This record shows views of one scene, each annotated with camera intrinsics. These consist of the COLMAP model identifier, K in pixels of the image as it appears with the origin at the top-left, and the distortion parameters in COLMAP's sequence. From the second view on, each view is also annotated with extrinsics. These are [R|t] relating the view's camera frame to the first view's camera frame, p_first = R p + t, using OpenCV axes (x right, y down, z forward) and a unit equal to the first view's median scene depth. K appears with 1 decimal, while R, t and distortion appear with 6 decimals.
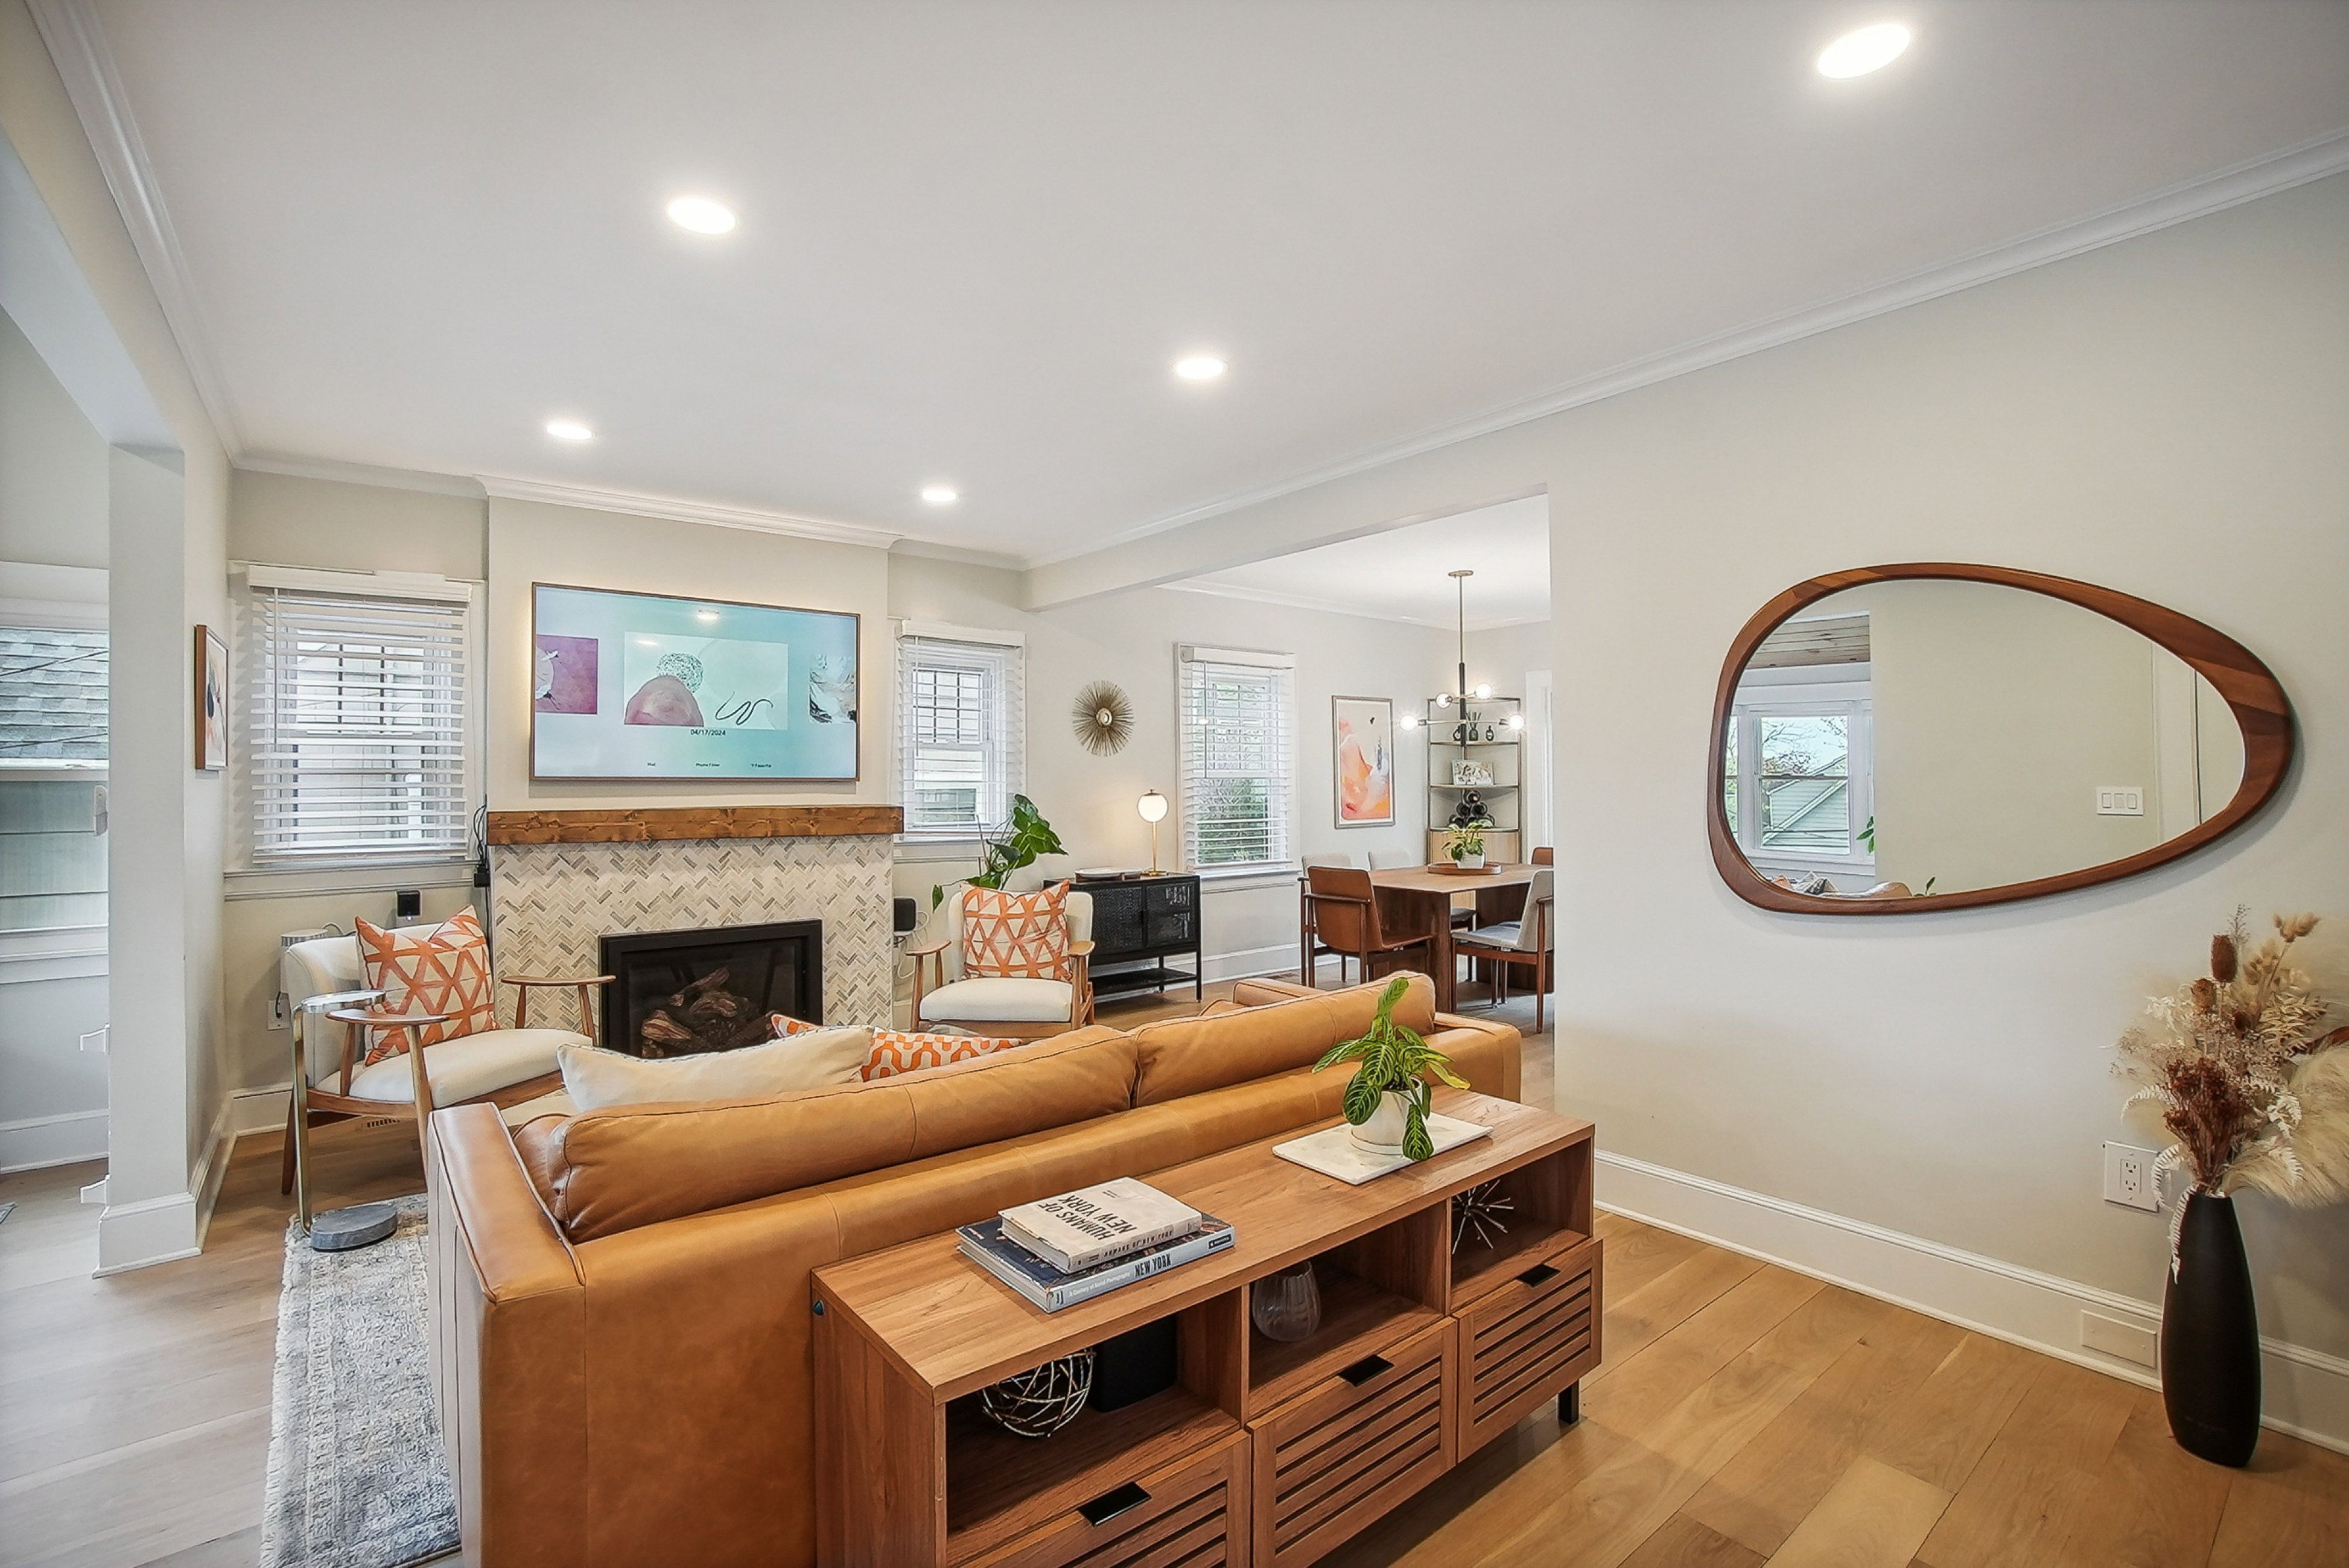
lens RADIAL K [[1064.8, 0, 1139.5], [0, 1064.8, 757.9], [0, 0, 1]] dist [-0.065287, 0.023420]
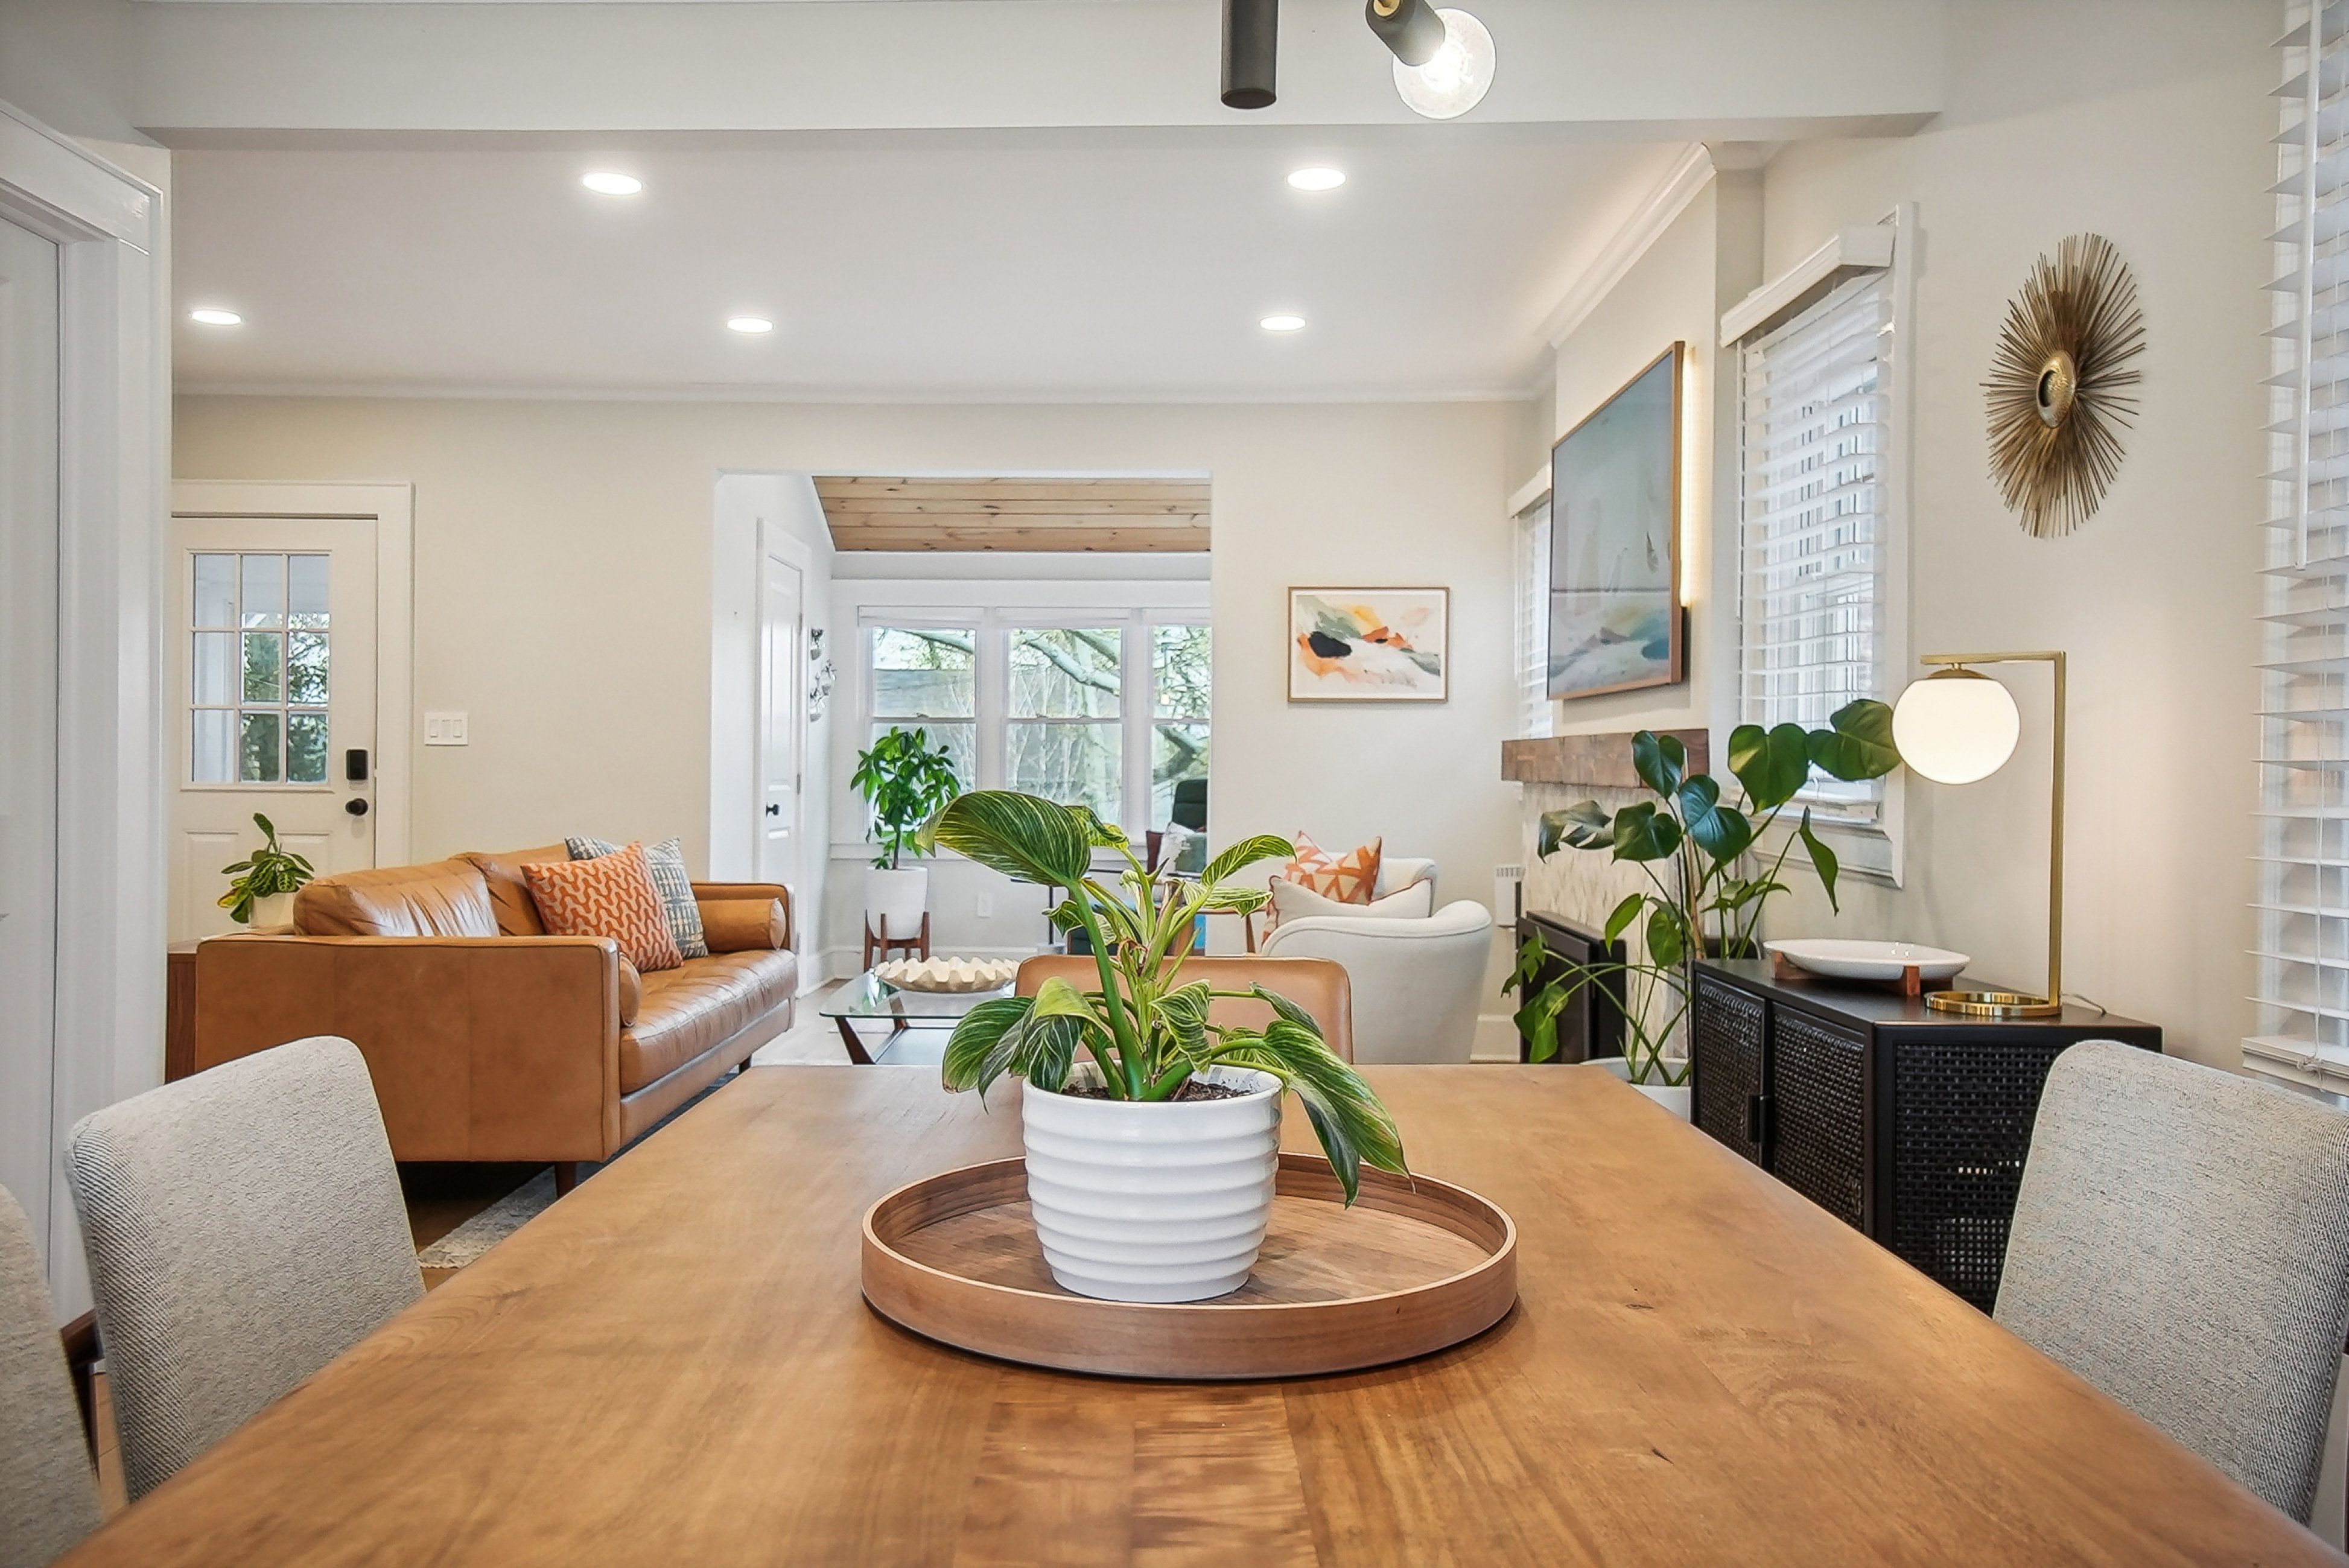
lens RADIAL K [[1793.5, 0, 1148.7], [0, 1793.5, 770.8], [0, 0, 1]] dist [0.034957, -0.002734]
pose [[-0.628515, 0.000363, -0.777797, 0.574642], [0.014614, 0.999829, -0.011342, 0.074205], [0.777660, -0.018495, -0.628413, 1.420198]]
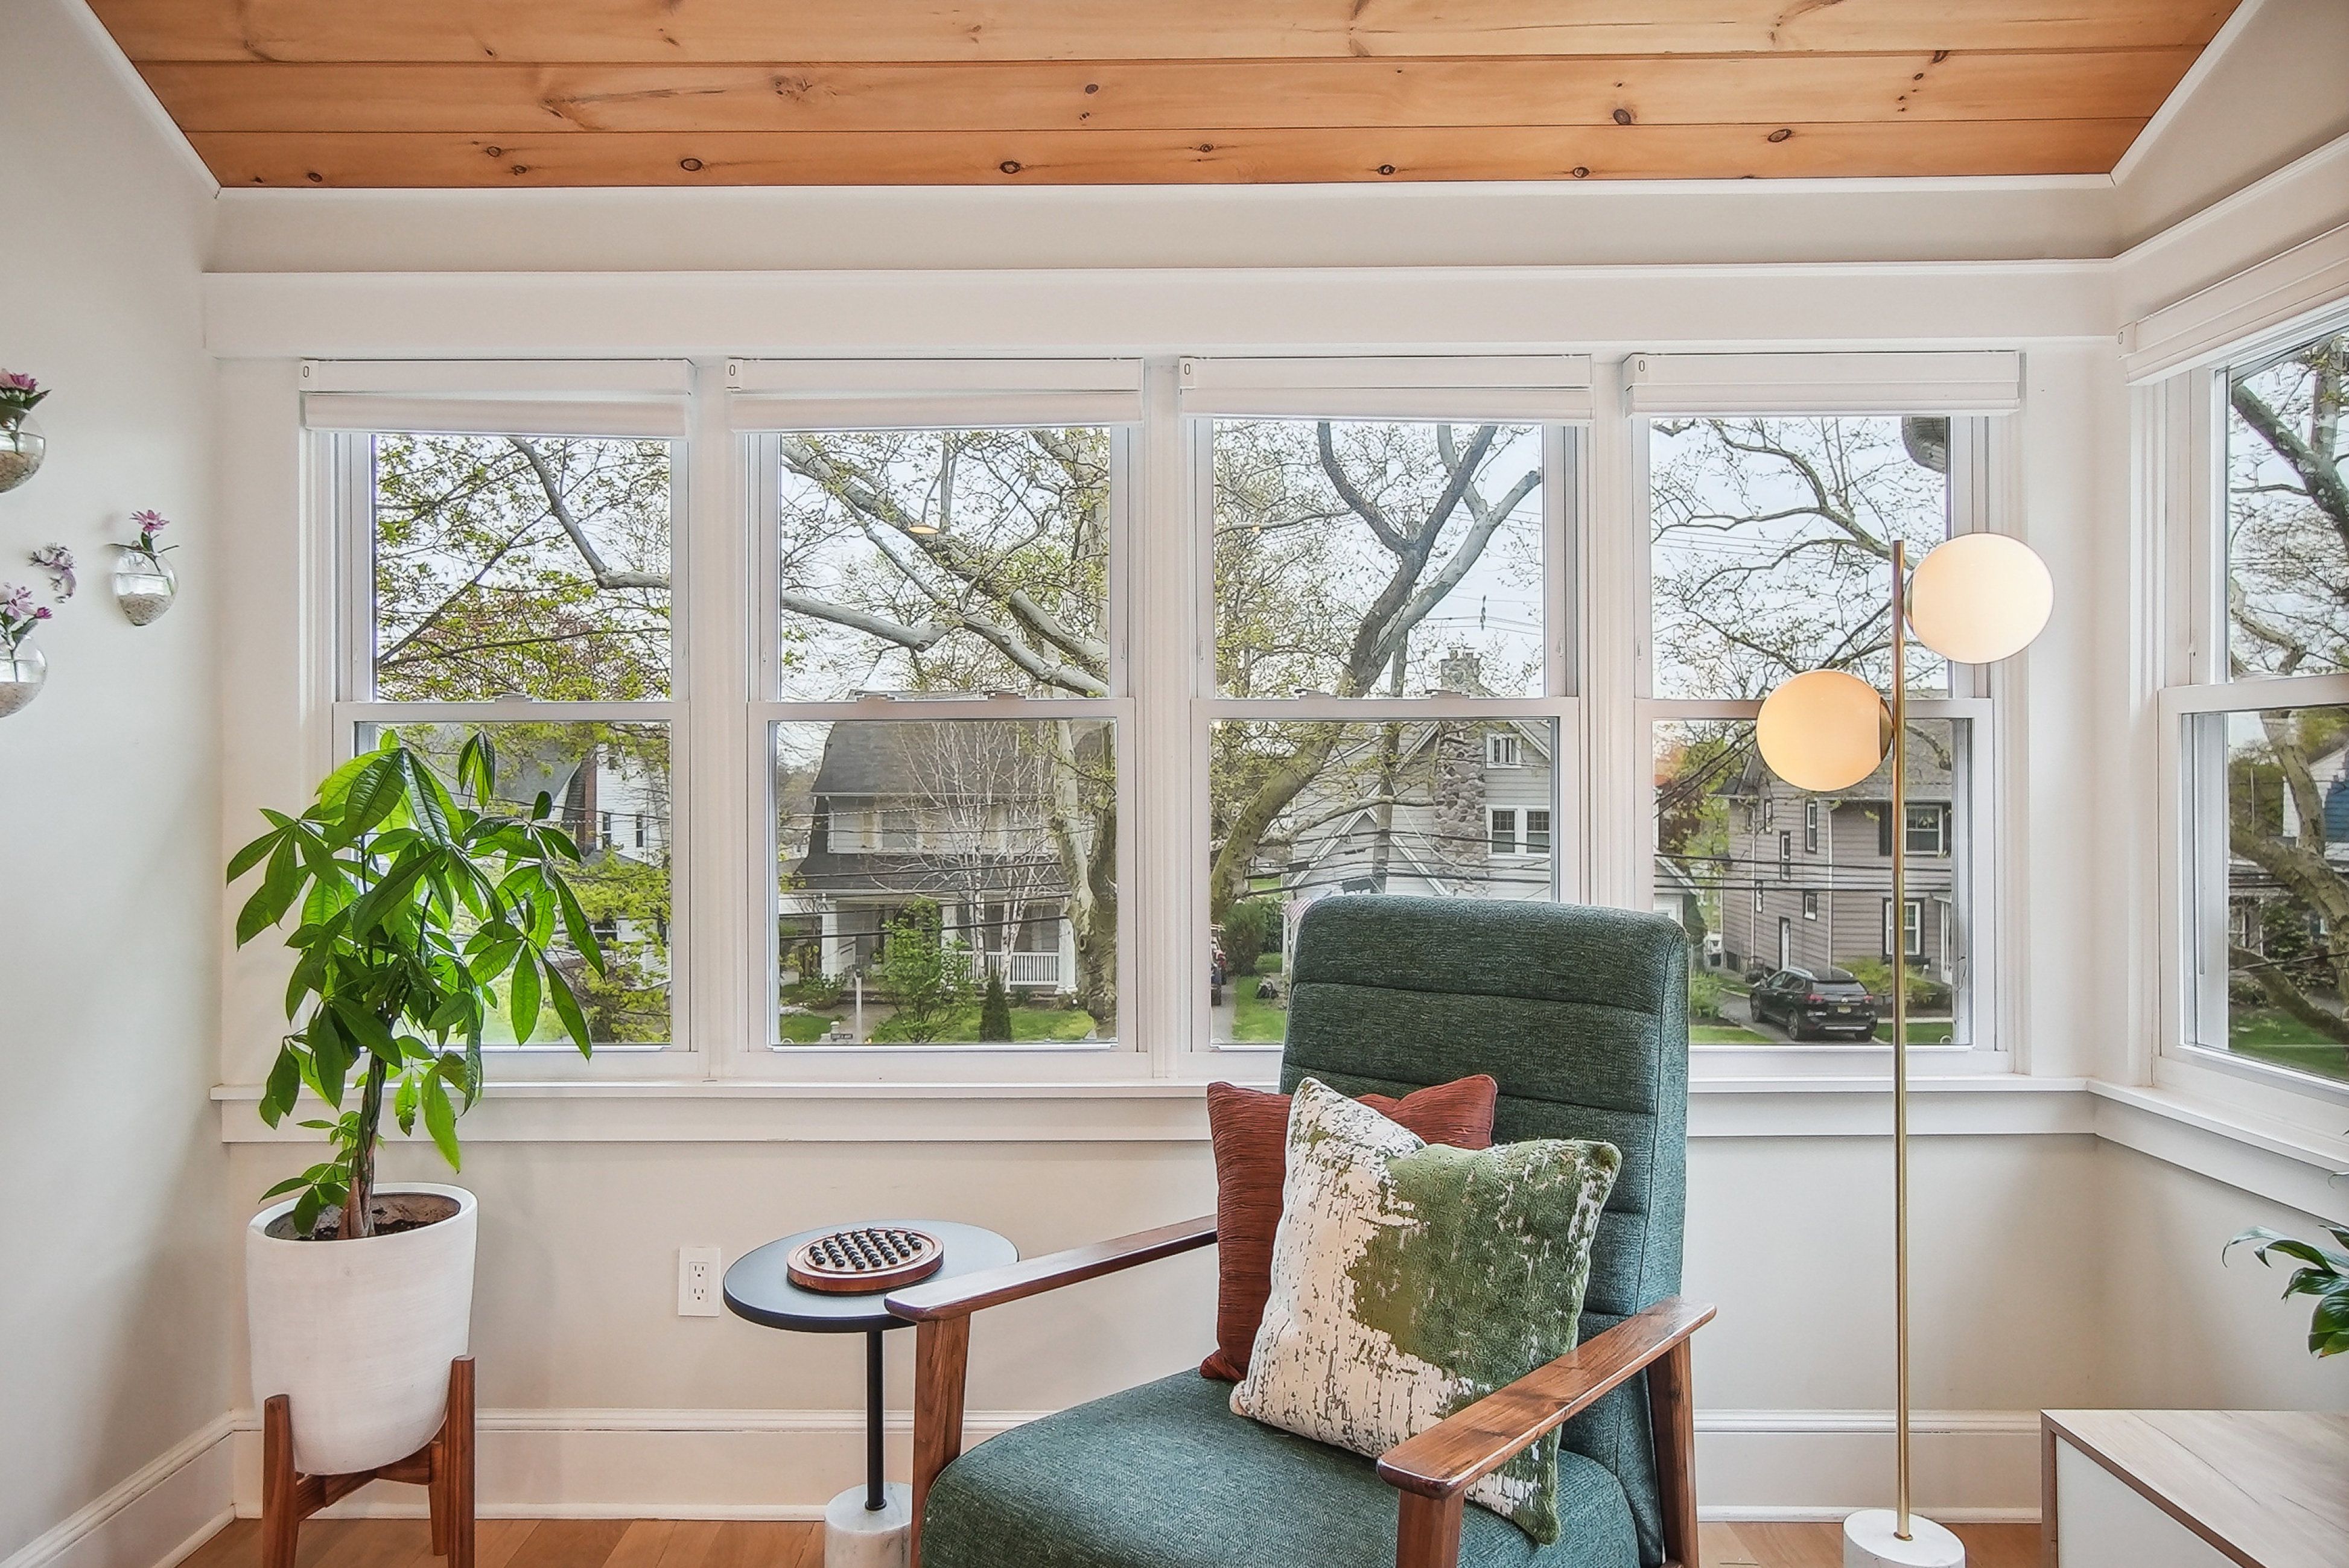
lens RADIAL K [[1484.7, 0, 1163.4], [0, 1484.7, 759.6], [0, 0, 1]] dist [0.000161, 0.002372]
pose [[-0.603791, -0.005266, -0.797125, -0.478279], [0.024266, 0.999393, -0.024983, 0.030058], [0.796773, -0.034427, -0.603297, 0.532778]]
